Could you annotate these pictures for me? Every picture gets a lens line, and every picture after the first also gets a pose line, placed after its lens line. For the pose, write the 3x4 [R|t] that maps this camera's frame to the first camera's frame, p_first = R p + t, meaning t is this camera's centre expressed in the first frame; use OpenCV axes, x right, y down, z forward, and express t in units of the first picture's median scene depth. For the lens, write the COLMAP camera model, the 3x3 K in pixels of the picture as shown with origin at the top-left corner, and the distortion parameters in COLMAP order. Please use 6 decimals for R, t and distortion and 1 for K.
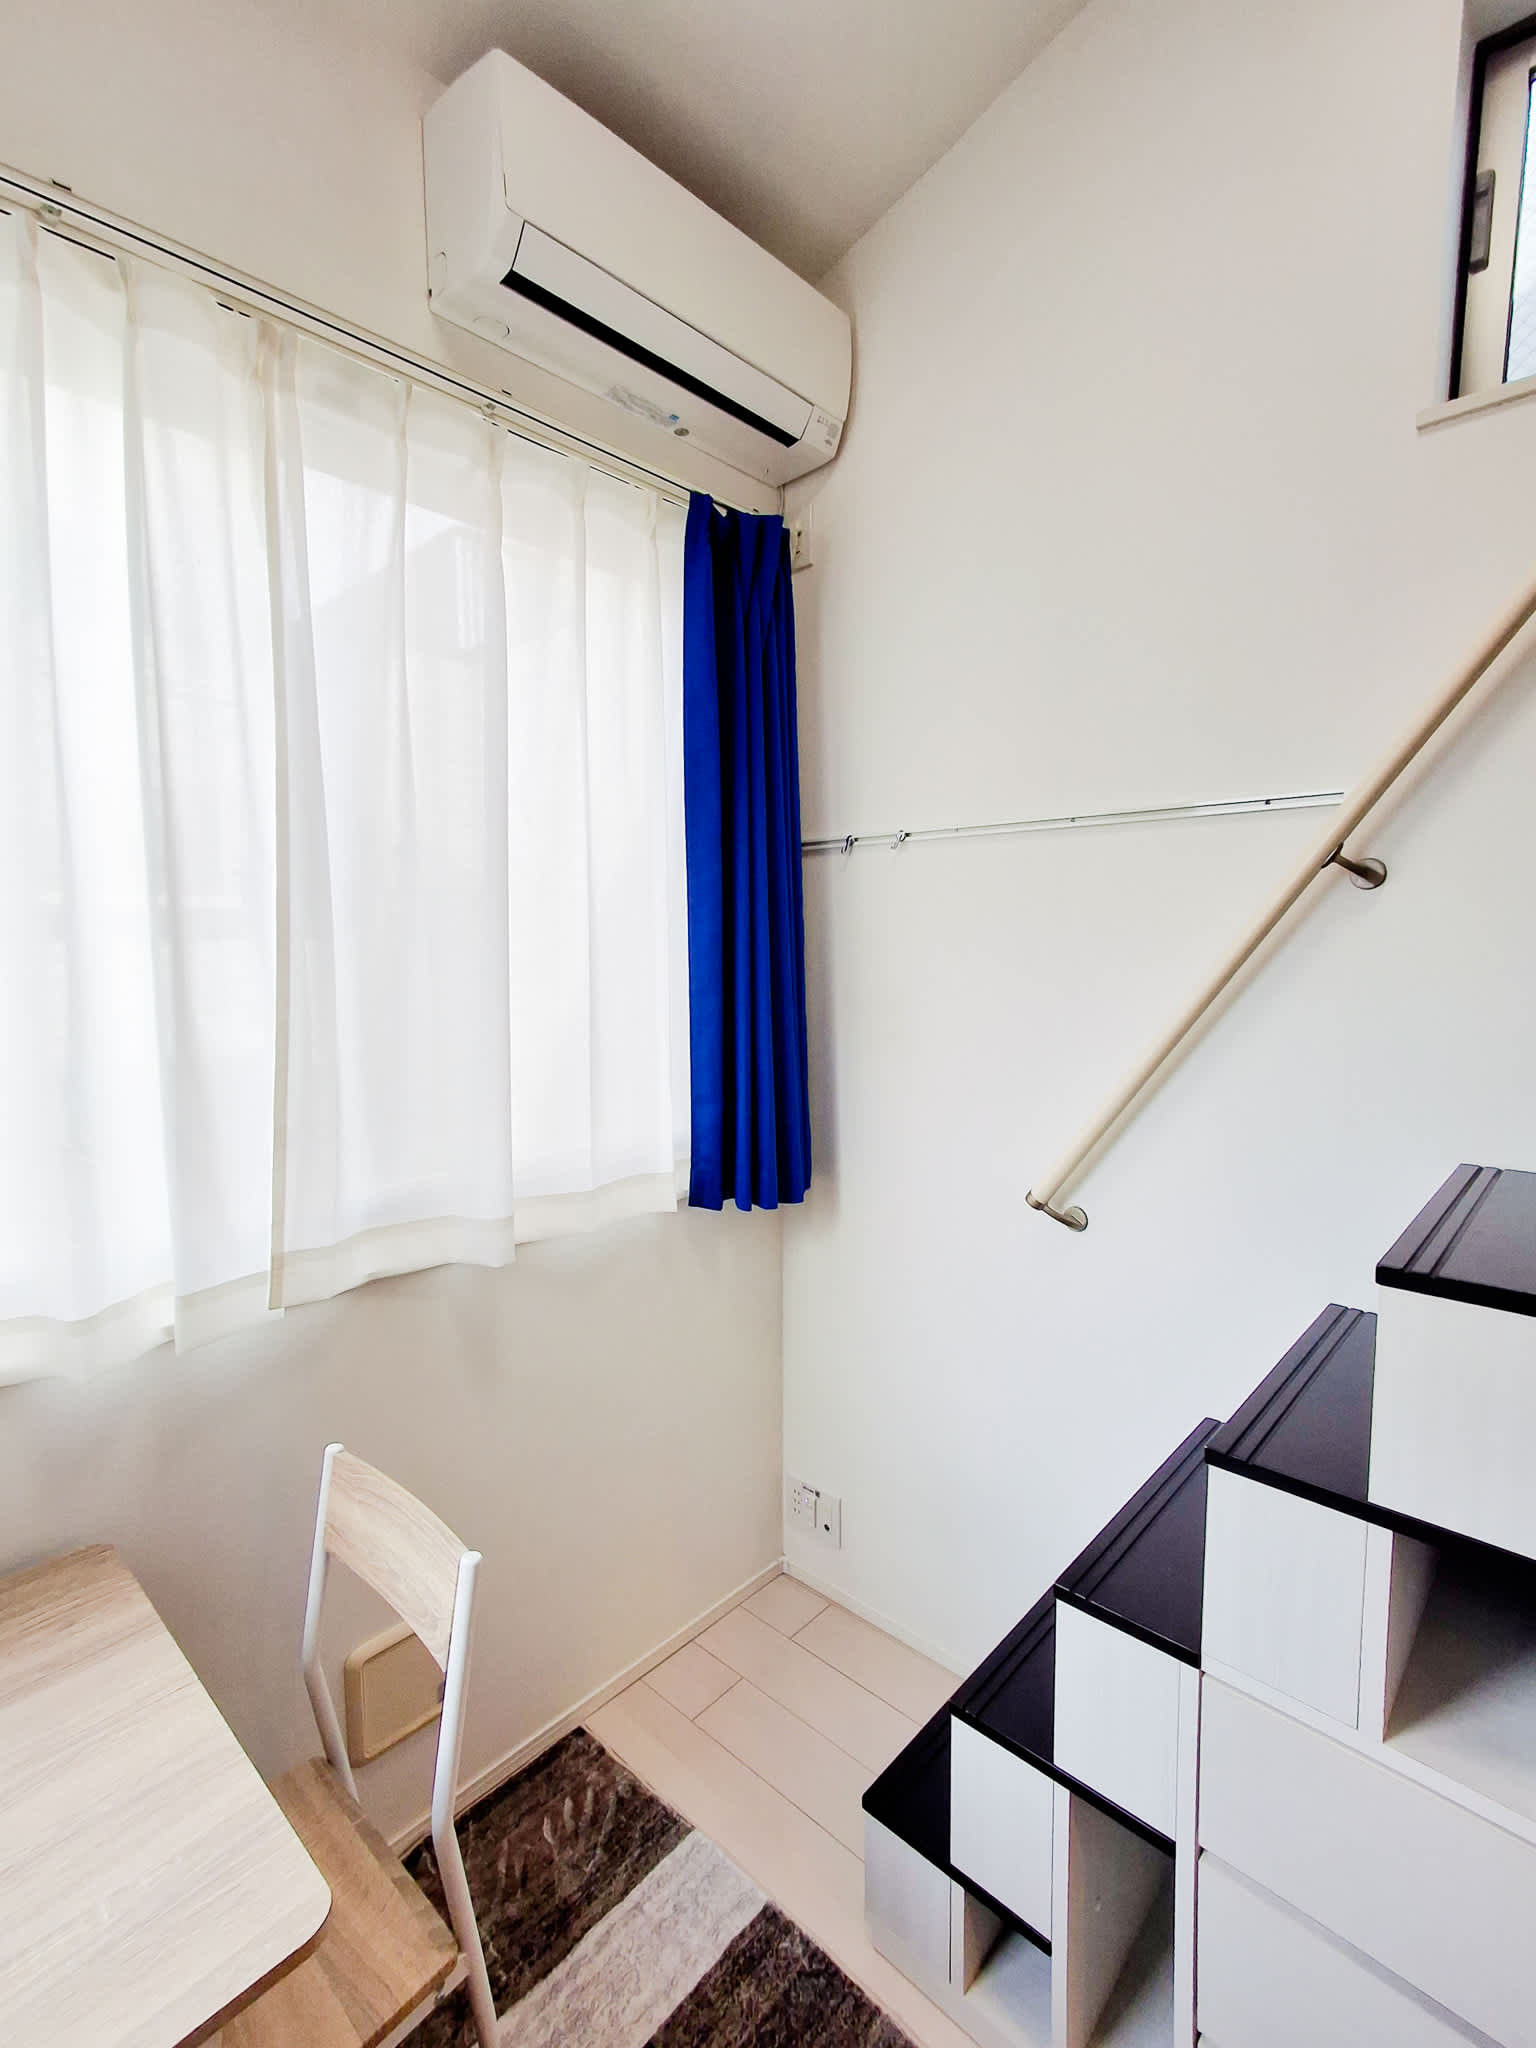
lens RADIAL K [[966.5, 0, 768.0], [0, 966.5, 1024.0], [0, 0, 1]] dist [0.001143, 0.020193]
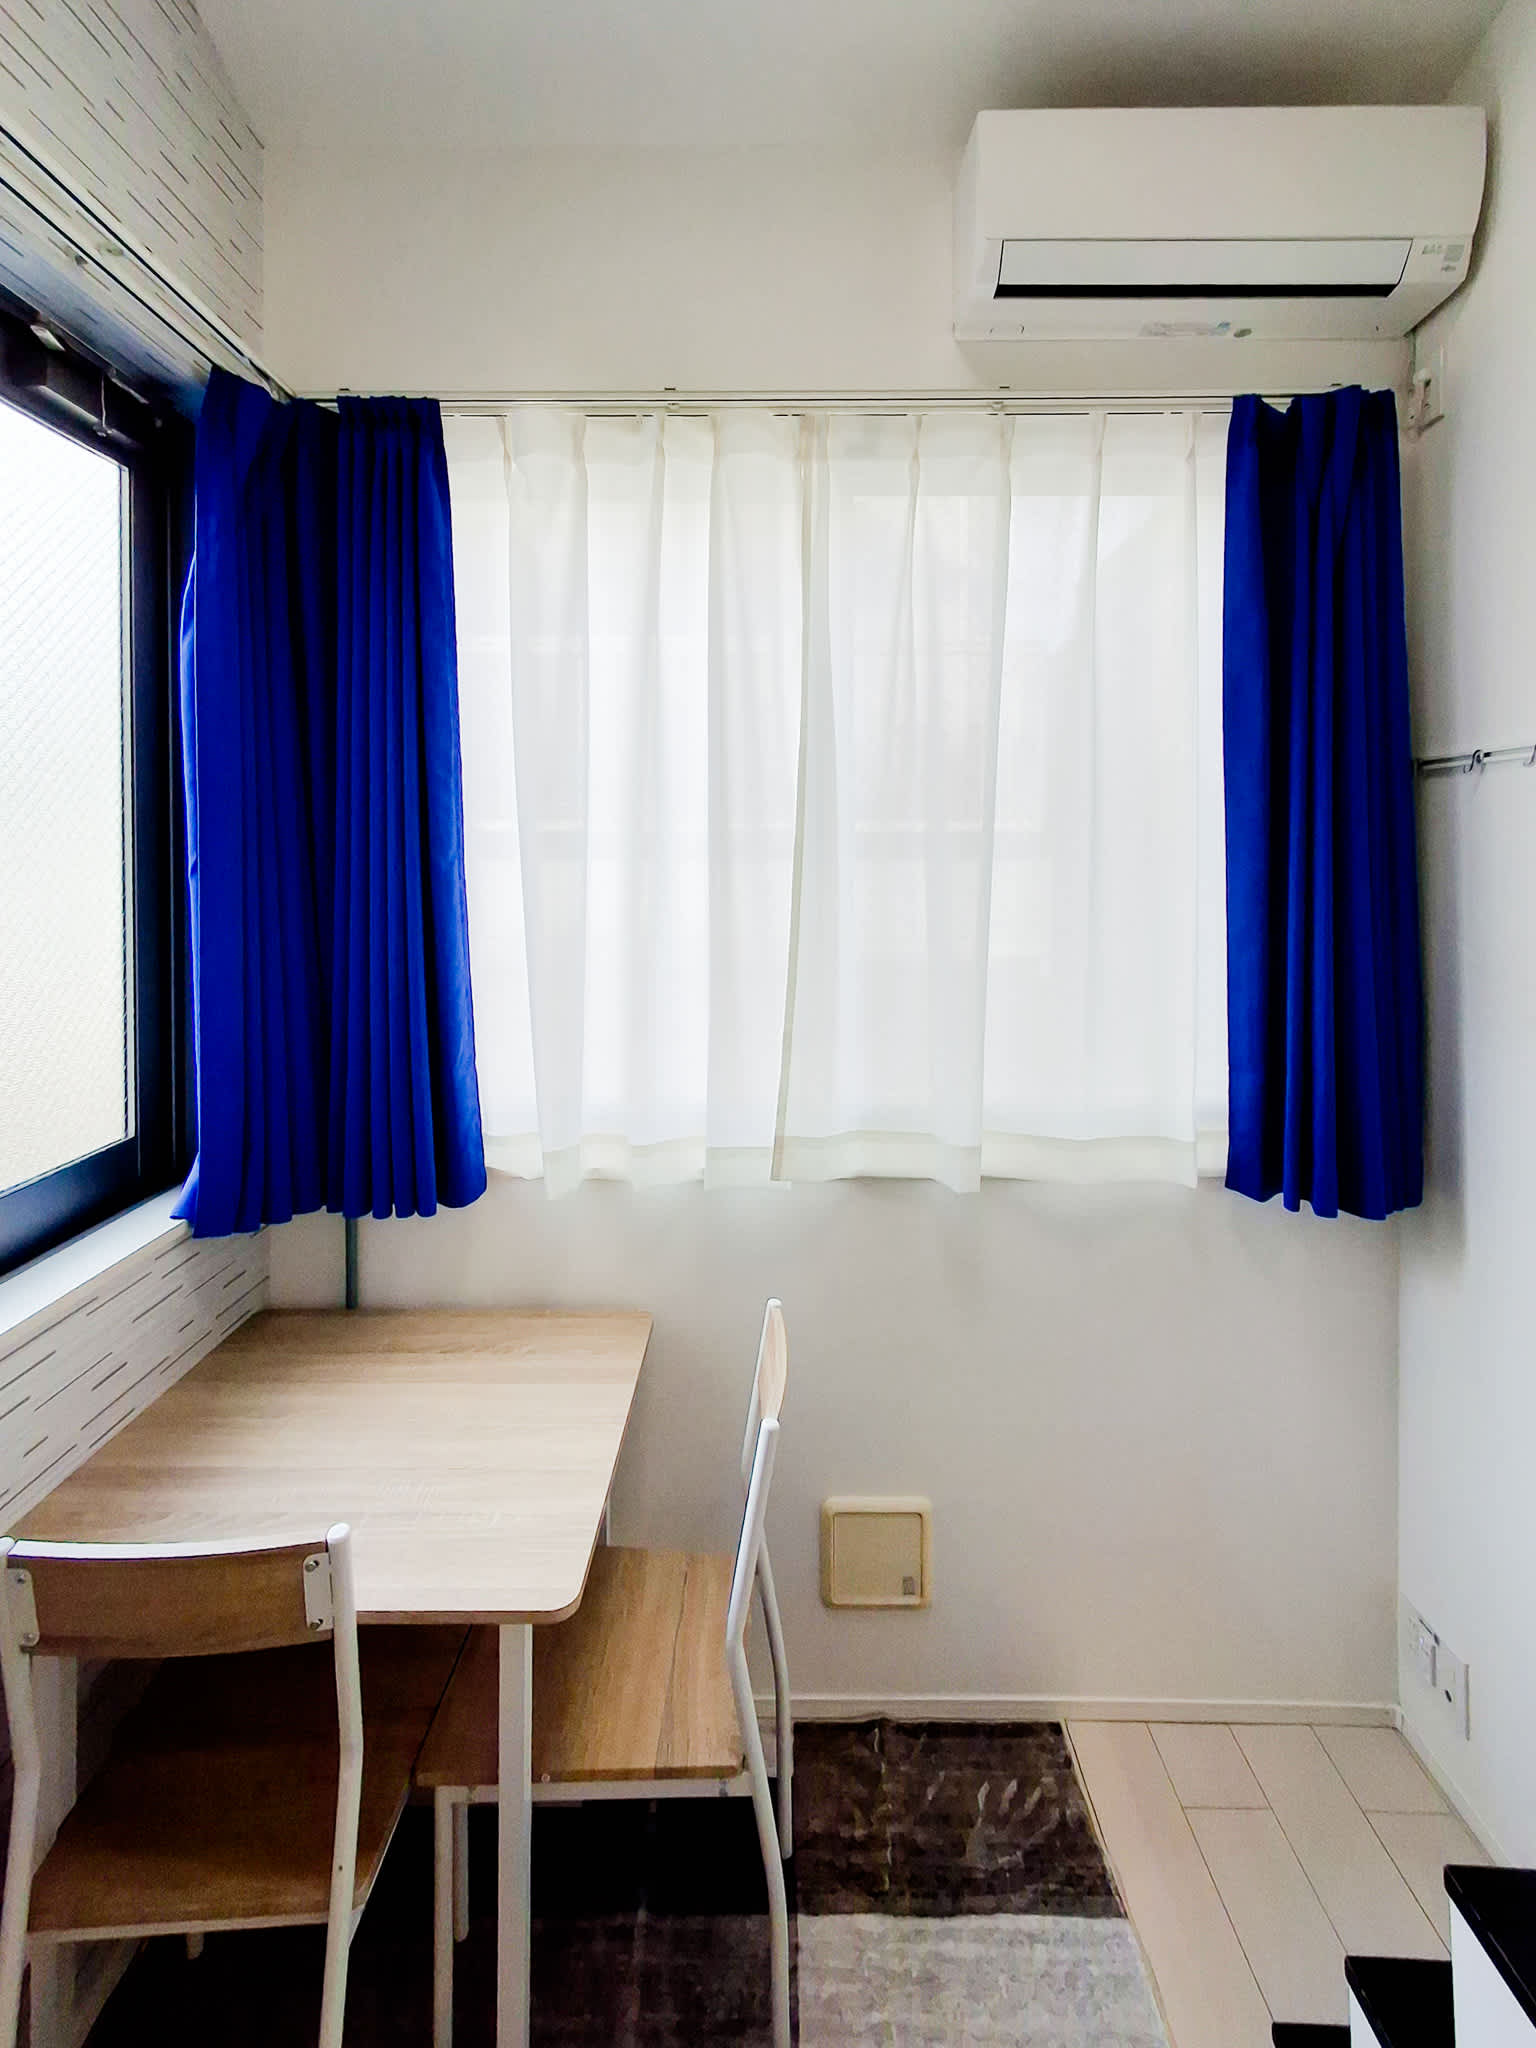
lens RADIAL K [[988.9, 0, 767.5], [0, 988.9, 859.0], [0, 0, 1]] dist [0.000793, 0.008090]
pose [[0.676867, 0.006466, -0.736077, 0.346840], [-0.069435, 0.996064, -0.055100, -0.033660], [0.732823, 0.088405, 0.674651, 0.088367]]
